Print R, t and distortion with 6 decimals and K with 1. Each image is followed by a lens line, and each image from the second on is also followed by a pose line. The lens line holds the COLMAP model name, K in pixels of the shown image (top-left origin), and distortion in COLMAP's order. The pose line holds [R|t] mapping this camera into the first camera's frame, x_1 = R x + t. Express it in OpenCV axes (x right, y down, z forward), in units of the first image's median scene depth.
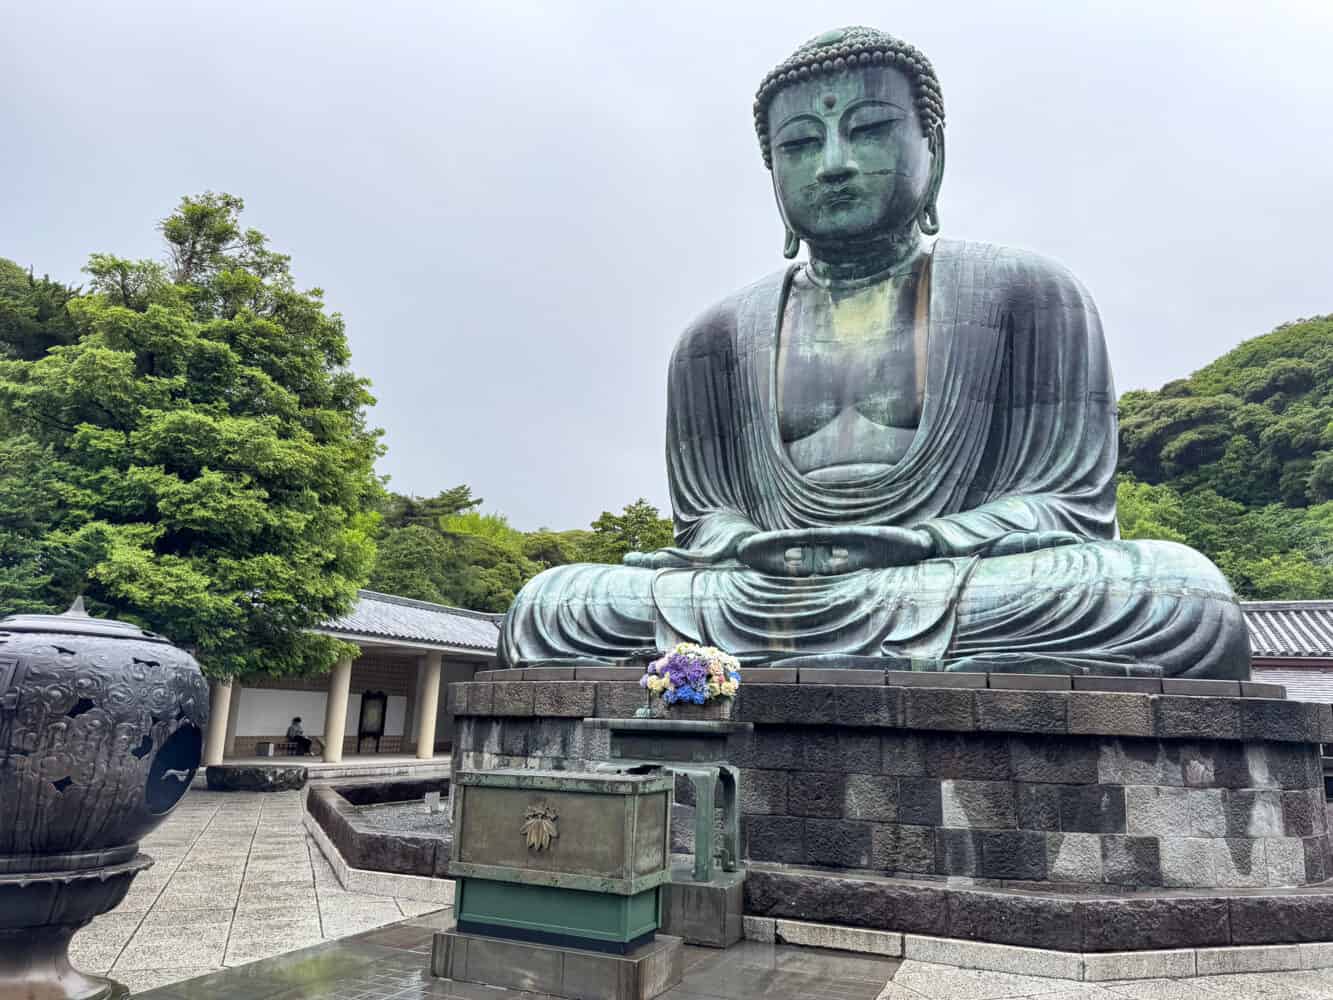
lens RADIAL K [[908.8, 0, 666.5], [0, 908.8, 500.0], [0, 0, 1]] dist [0.071966, -0.094263]
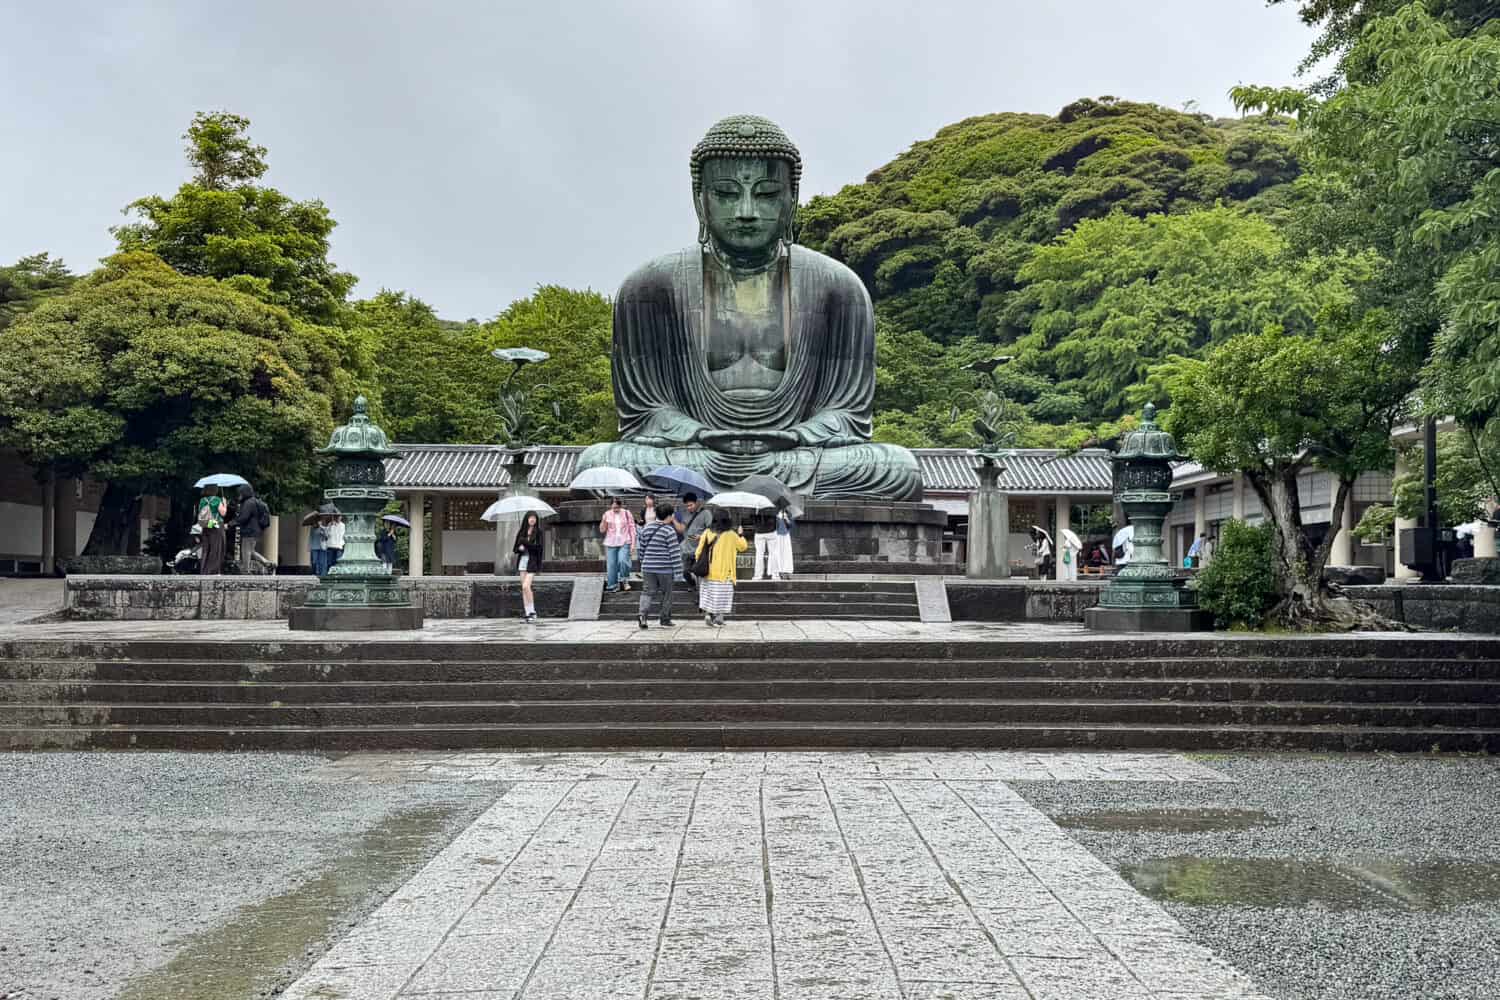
lens RADIAL K [[1110.0, 0, 750.0], [0, 1110.0, 500.0], [0, 0, 1]] dist [0.002626, -0.000069]
pose [[0.924386, -0.001293, 0.381457, -0.615899], [-0.069305, 0.982782, 0.171278, -0.192012], [-0.375111, -0.184764, 0.908380, -1.014884]]
